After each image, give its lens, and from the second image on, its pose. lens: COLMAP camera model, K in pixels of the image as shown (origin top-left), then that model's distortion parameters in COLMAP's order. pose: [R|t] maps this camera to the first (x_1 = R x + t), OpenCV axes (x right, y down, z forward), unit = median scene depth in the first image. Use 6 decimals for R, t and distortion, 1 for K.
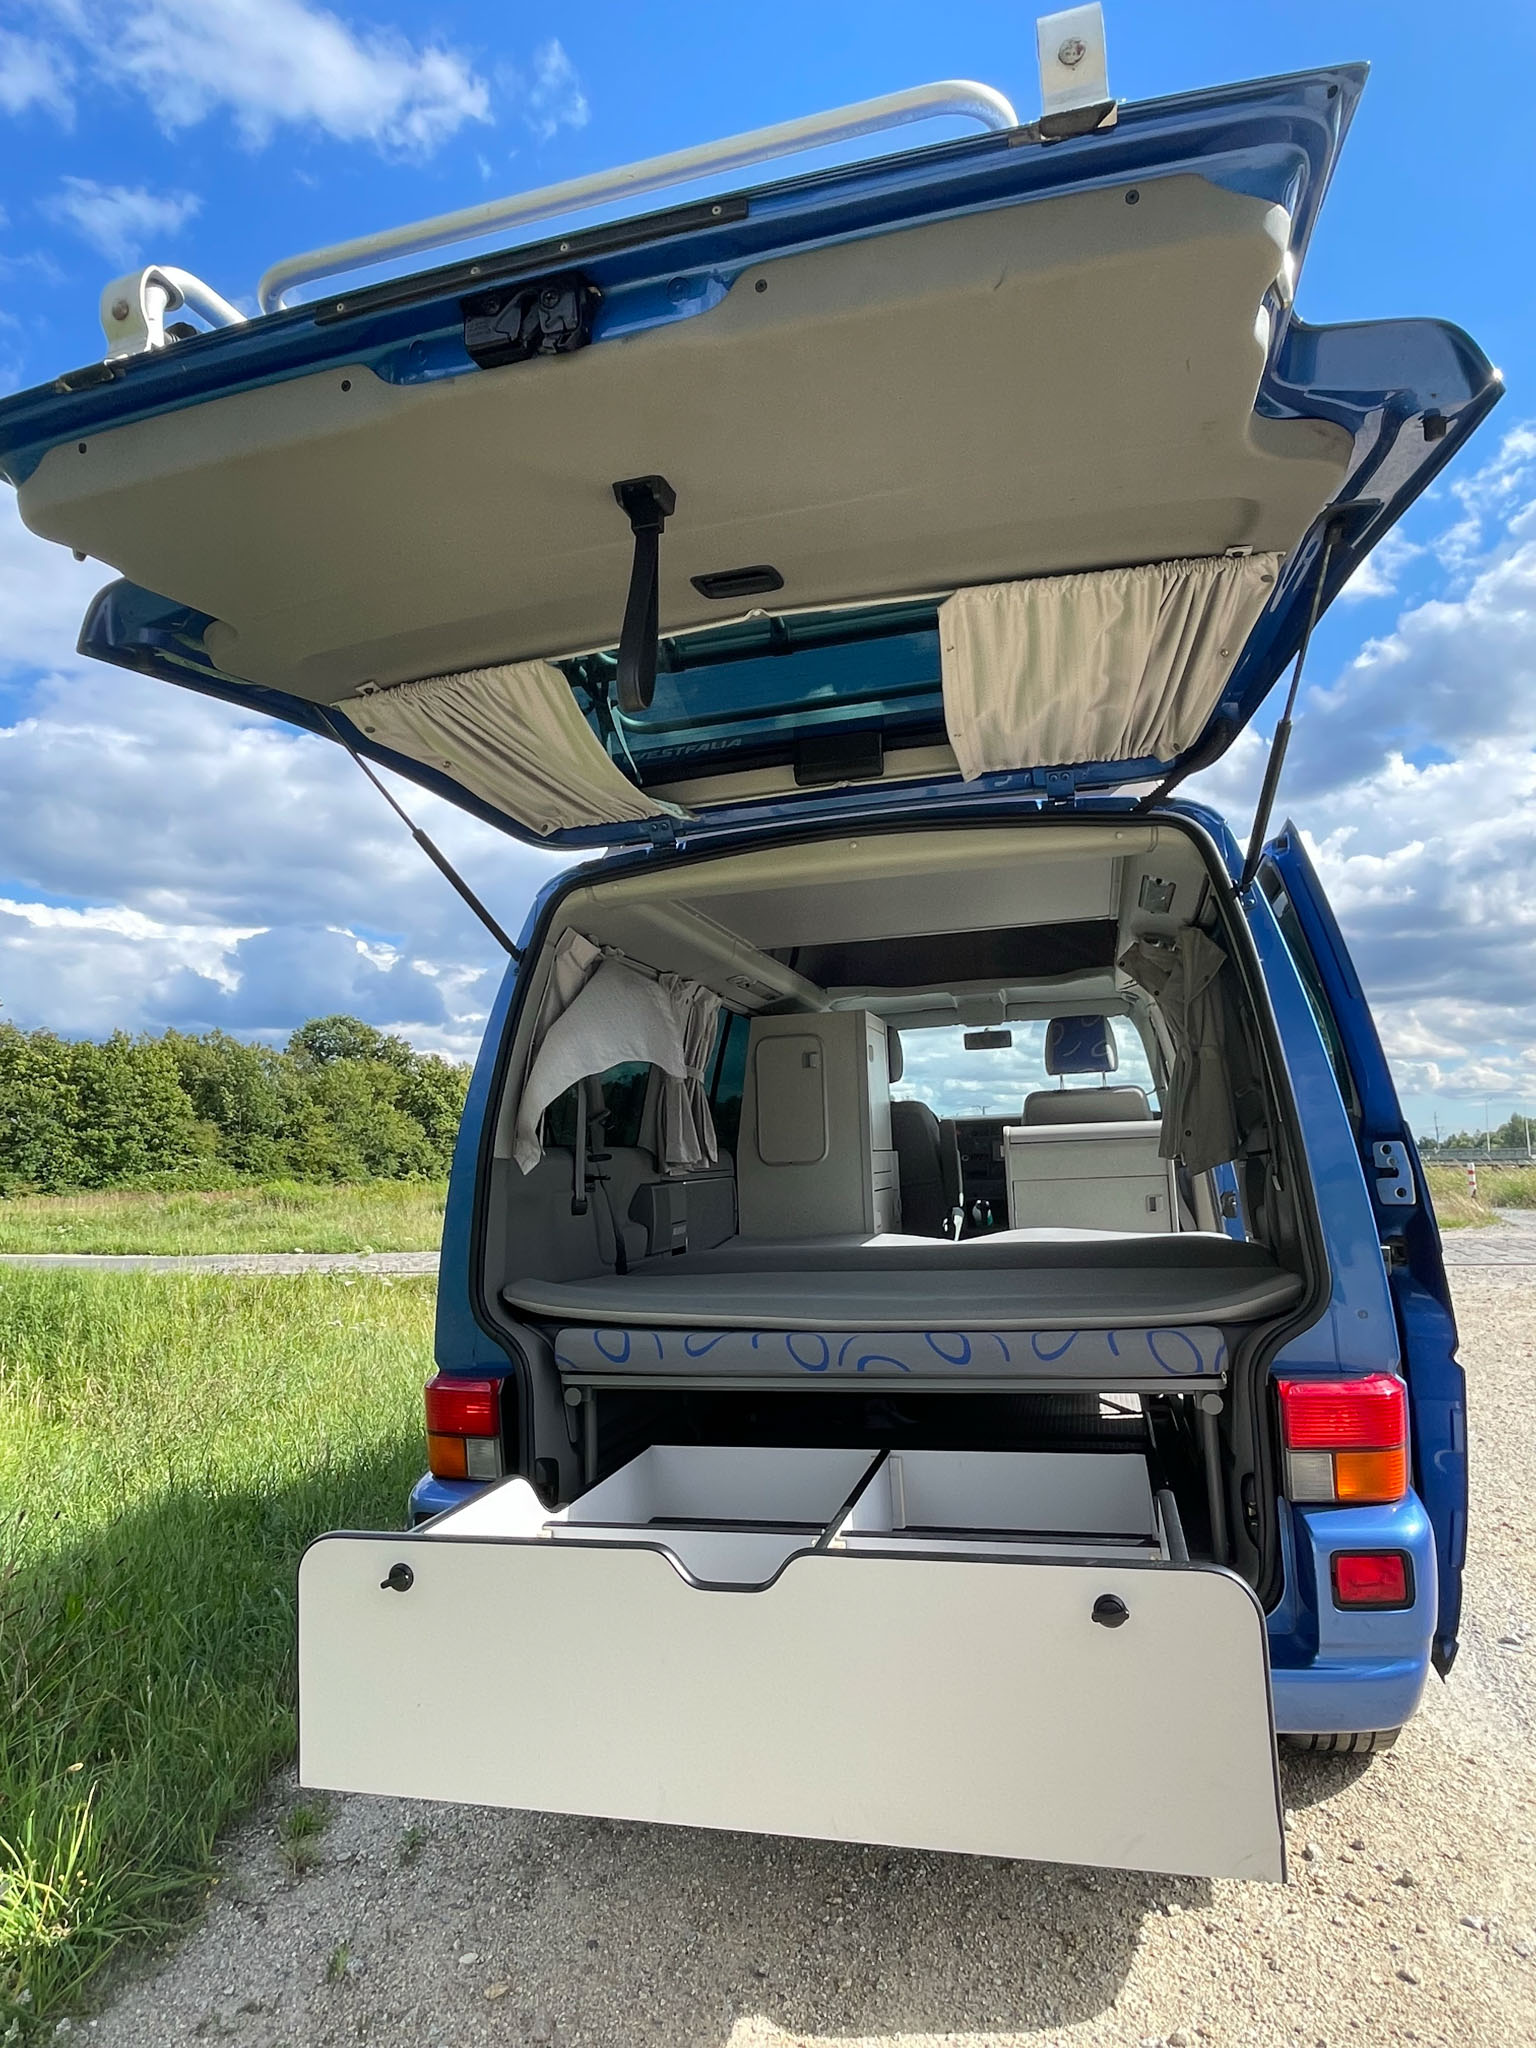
lens RADIAL K [[1198.0, 0, 770.6], [0, 1198.0, 1038.5], [0, 0, 1]] dist [-0.004862, -0.001566]
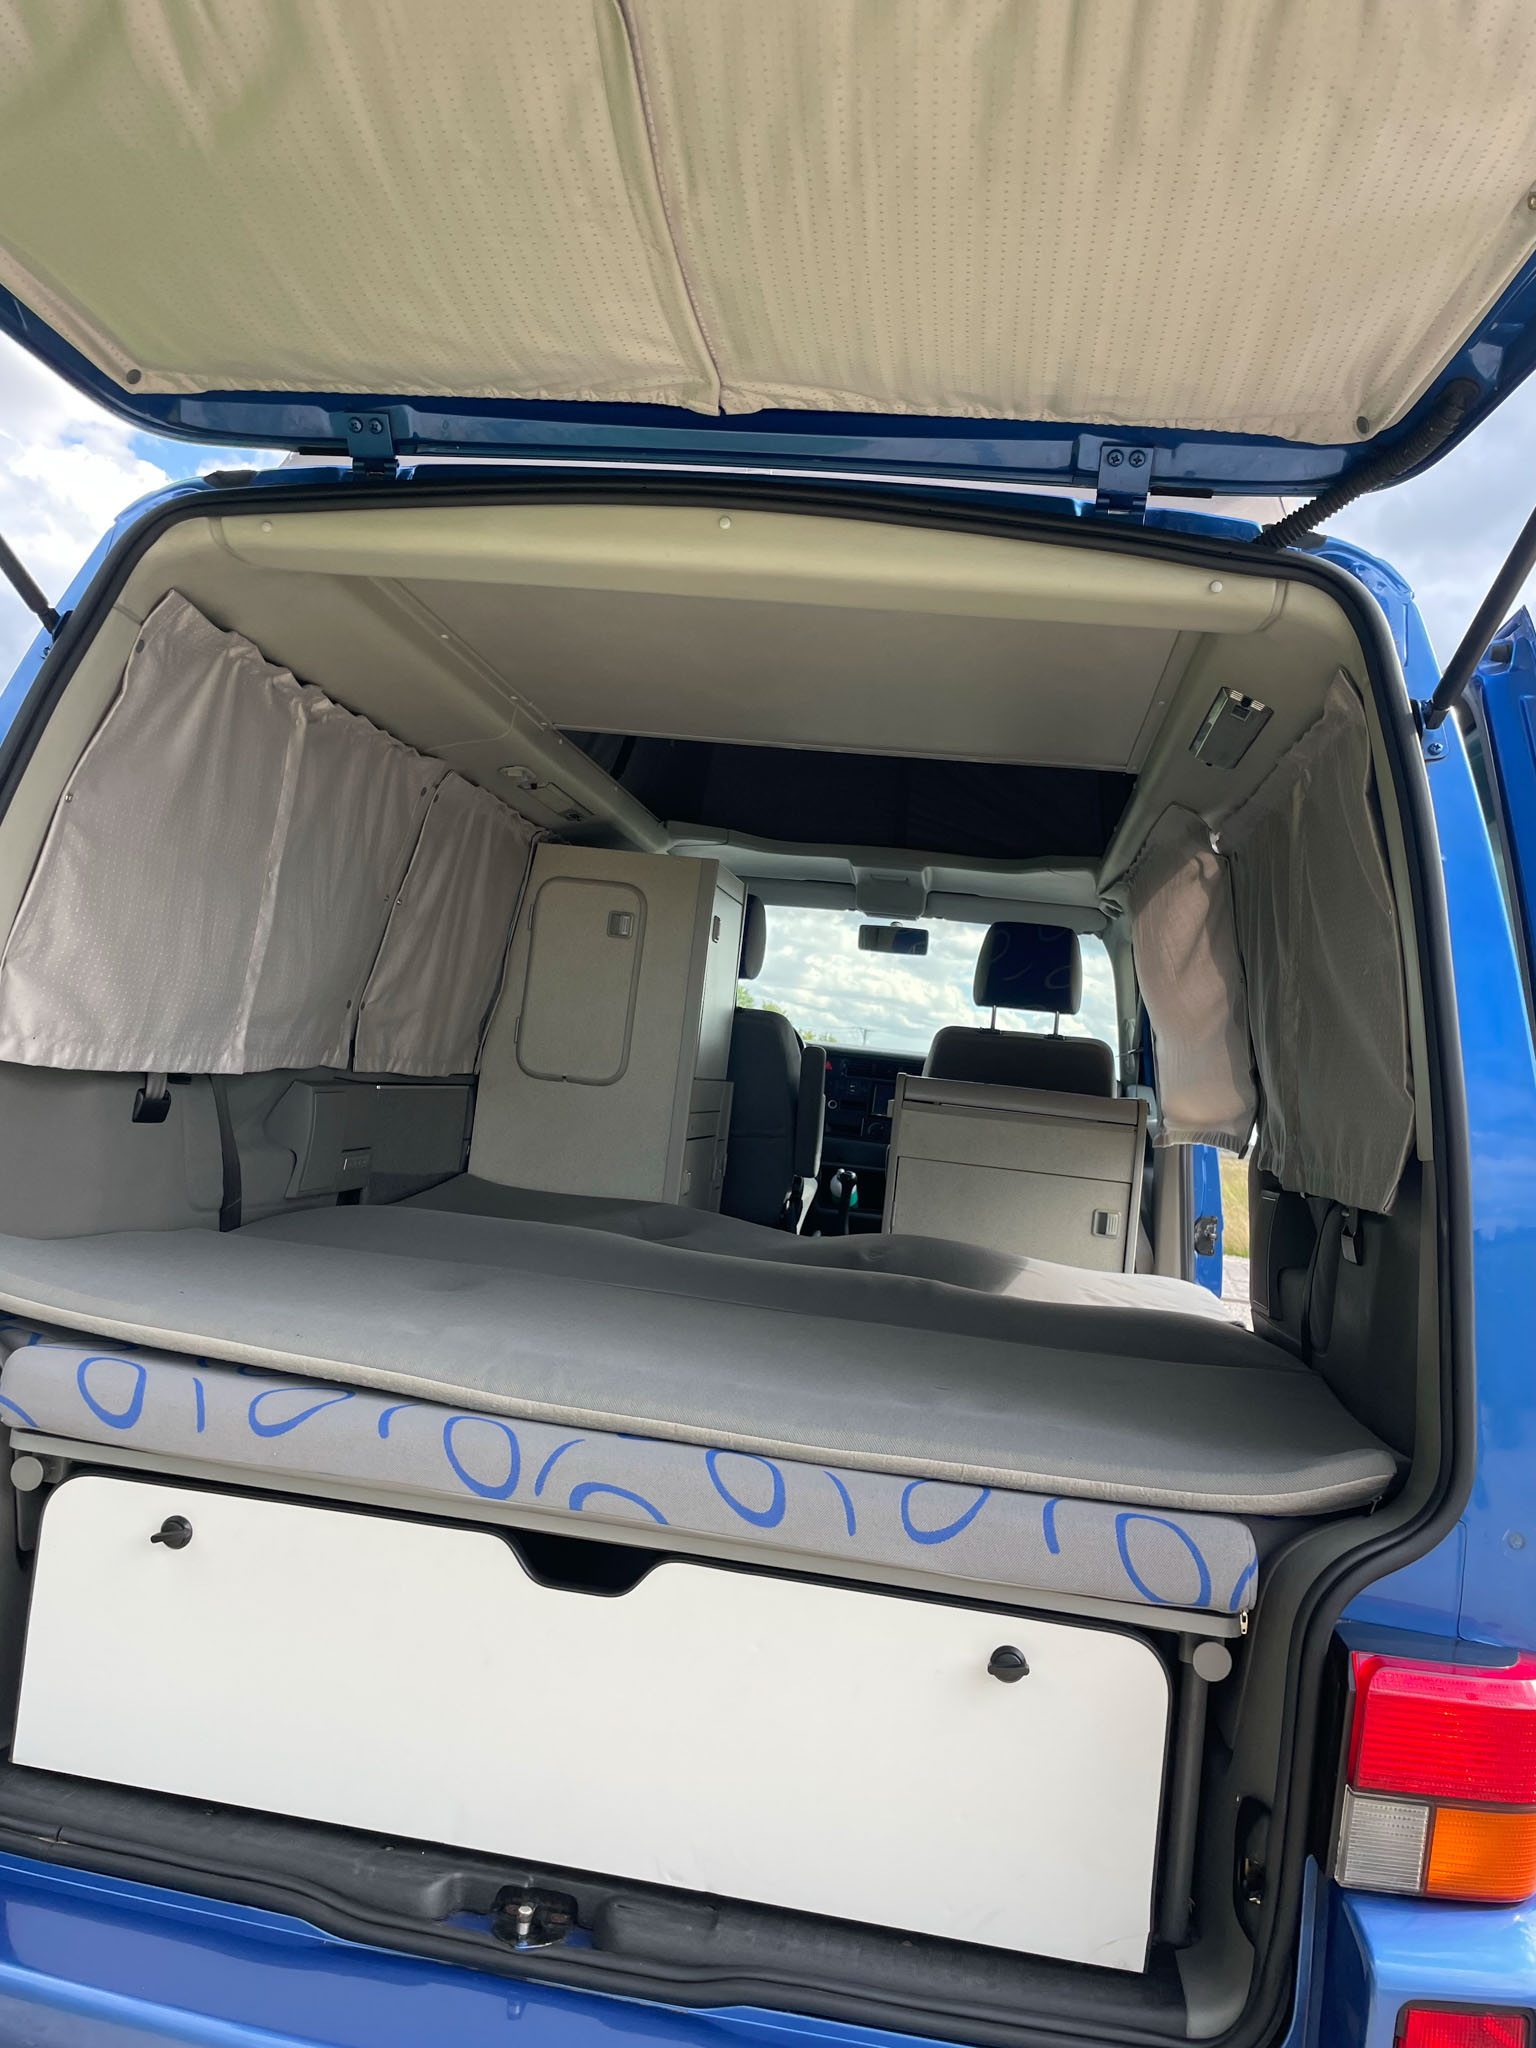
lens RADIAL K [[1531.9, 0, 768.0], [0, 1531.9, 1024.0], [0, 0, 1]] dist [0.002729, -0.001509]
pose [[0.981794, 0.152841, 0.112783, 0.047244], [-0.160592, 0.985000, 0.063134, 0.011791], [-0.101441, -0.080097, 0.991612, 0.323206]]
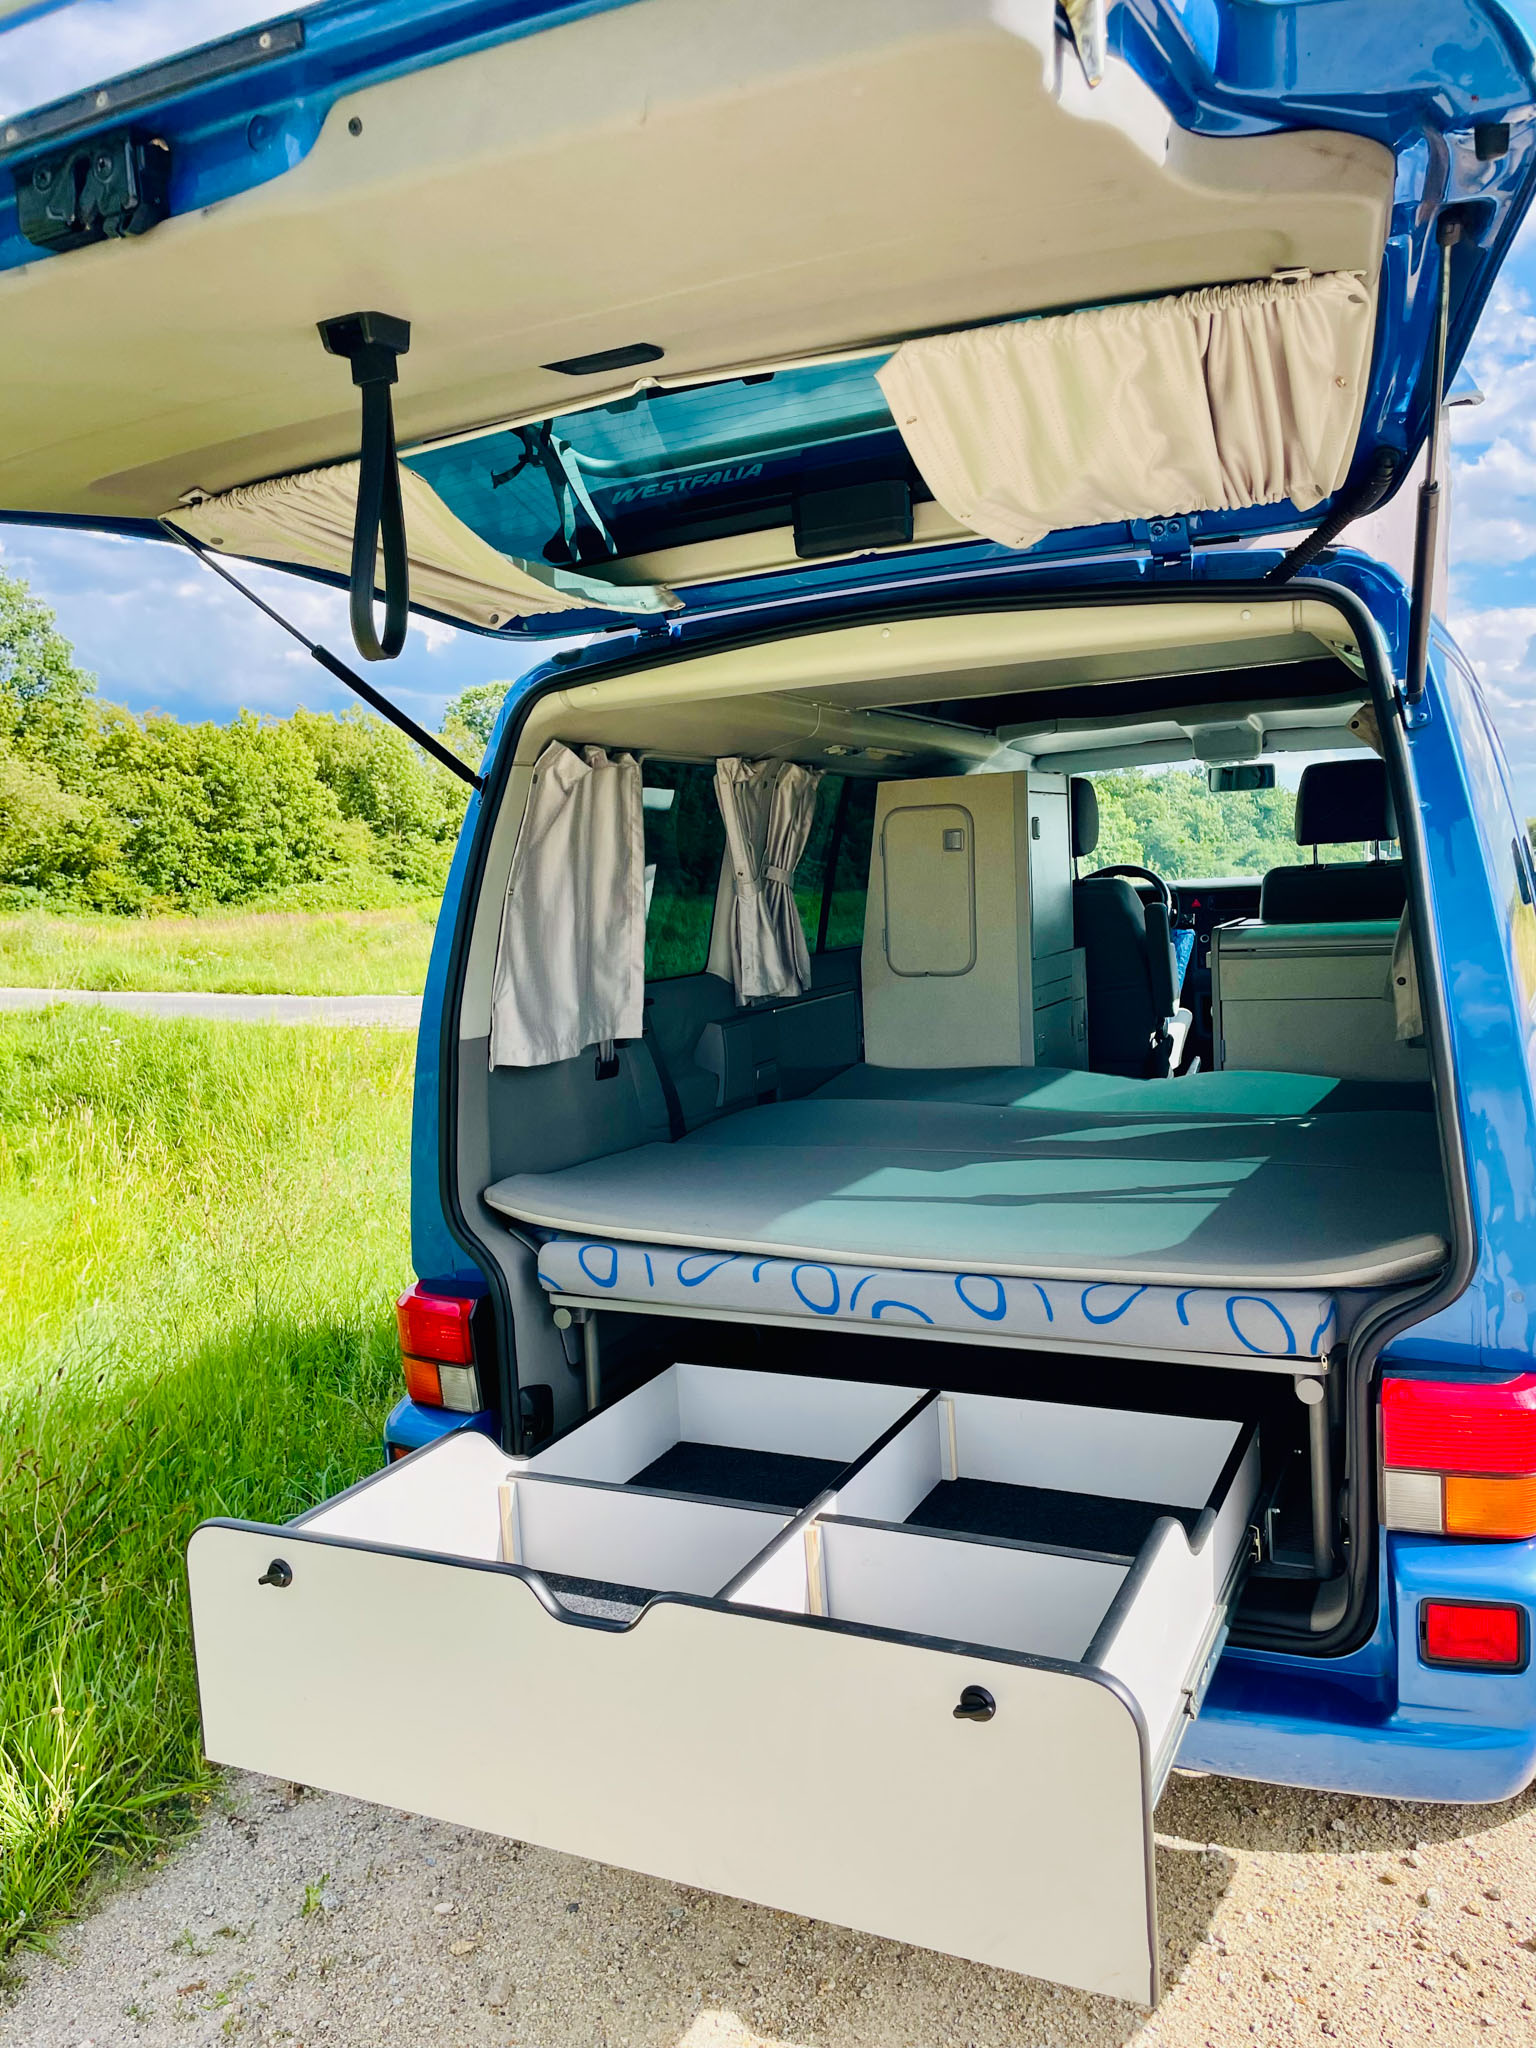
lens RADIAL K [[1553.2, 0, 773.7], [0, 1553.2, 1045.8], [0, 0, 1]] dist [0.098557, -0.140484]
pose [[0.982081, 0.011629, -0.188103, 0.192113], [0.030553, 0.975067, 0.219798, -0.131846], [0.185969, -0.221607, 0.957239, 0.006574]]
